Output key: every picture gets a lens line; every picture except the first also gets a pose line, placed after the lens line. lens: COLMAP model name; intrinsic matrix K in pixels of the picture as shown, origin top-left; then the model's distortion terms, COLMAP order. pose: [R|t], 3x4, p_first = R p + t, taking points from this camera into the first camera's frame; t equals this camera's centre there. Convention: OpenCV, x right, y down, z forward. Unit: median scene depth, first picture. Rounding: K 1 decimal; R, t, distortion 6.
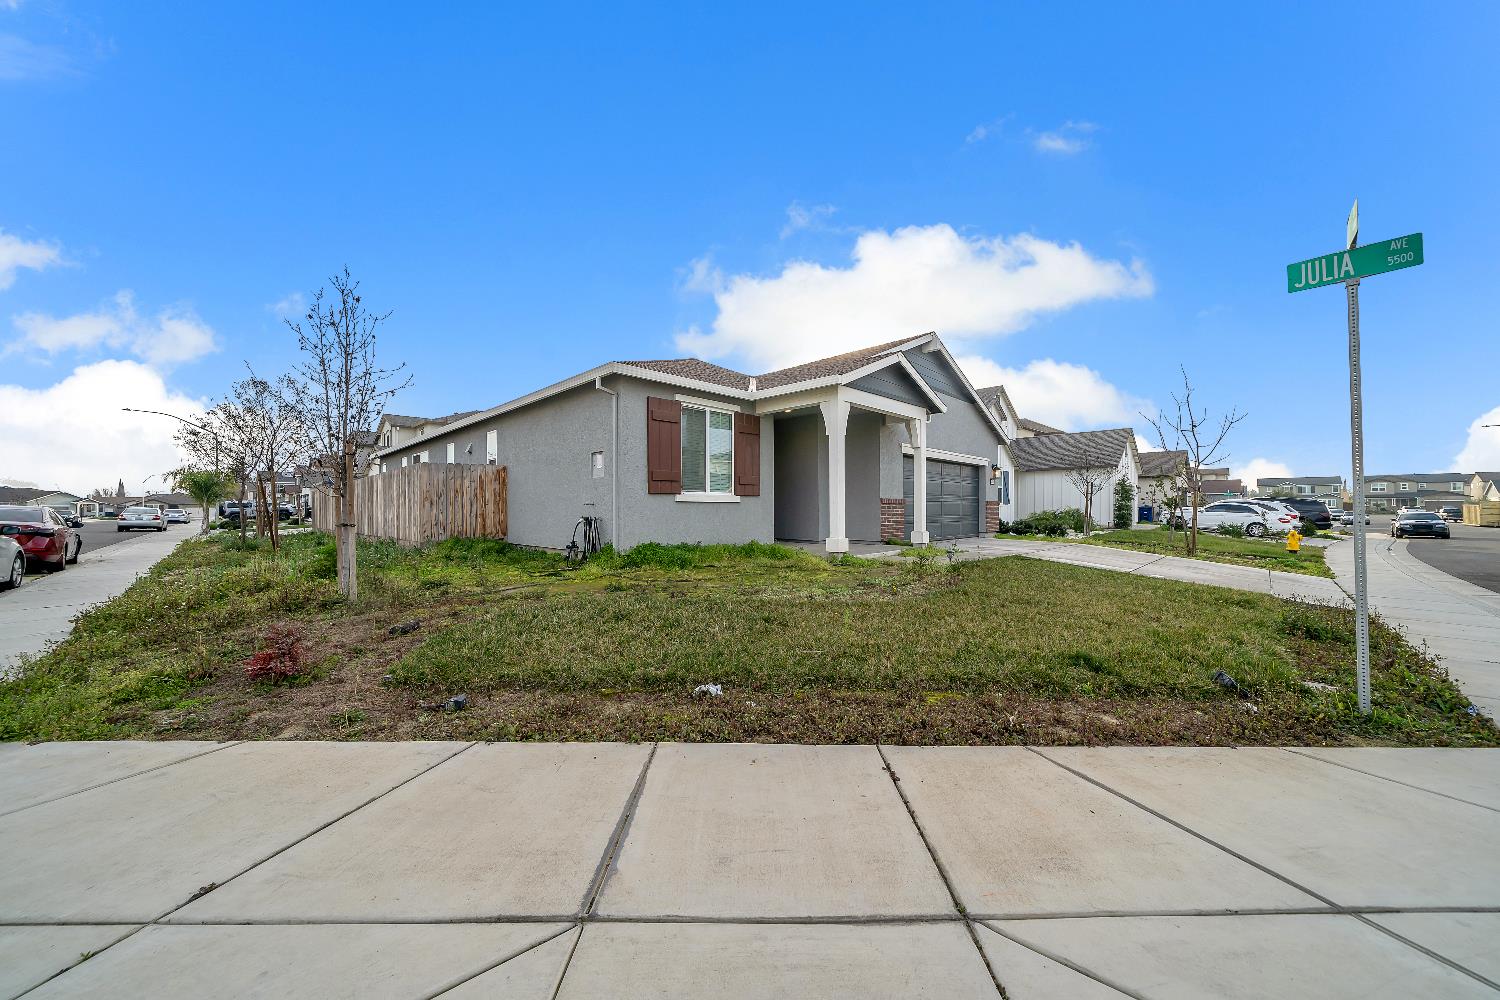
lens RADIAL K [[514.4, 0, 749.5], [0, 514.4, 501.3], [0, 0, 1]] dist [-0.002438, 0.000147]
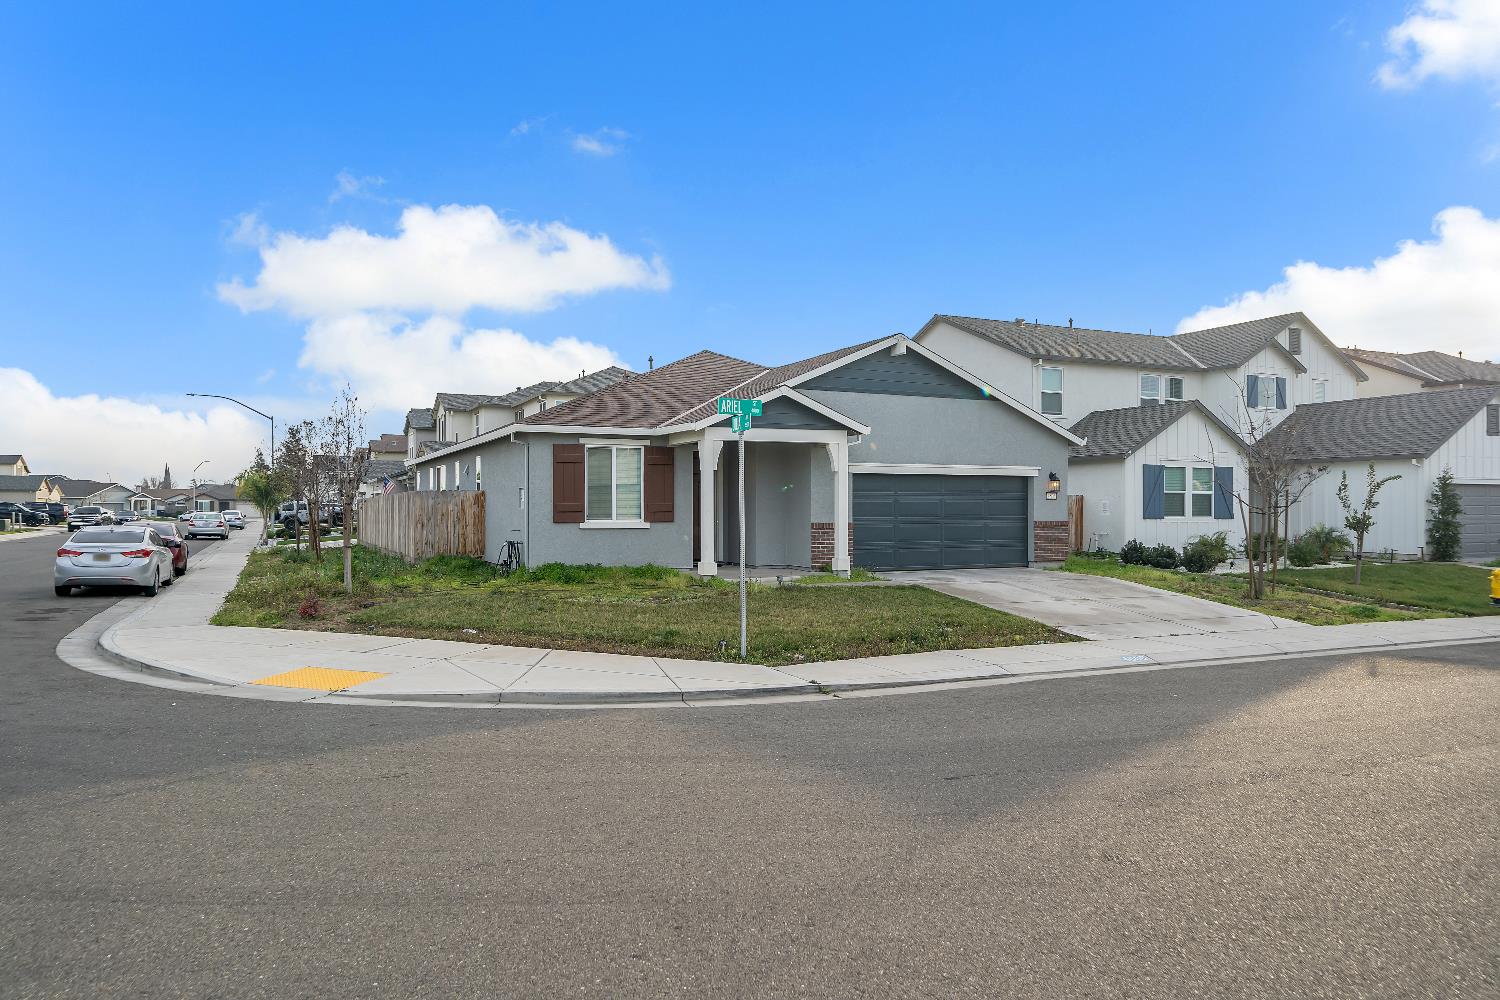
lens RADIAL K [[1037.4, 0, 750.0], [0, 1037.4, 500.0], [0, 0, 1]] dist [-0.005854, -0.000629]
pose [[0.933318, 0.001862, -0.359046, 0.895887], [0.002546, 0.999927, 0.011804, -0.076976], [0.359041, -0.011931, 0.933245, -0.905270]]
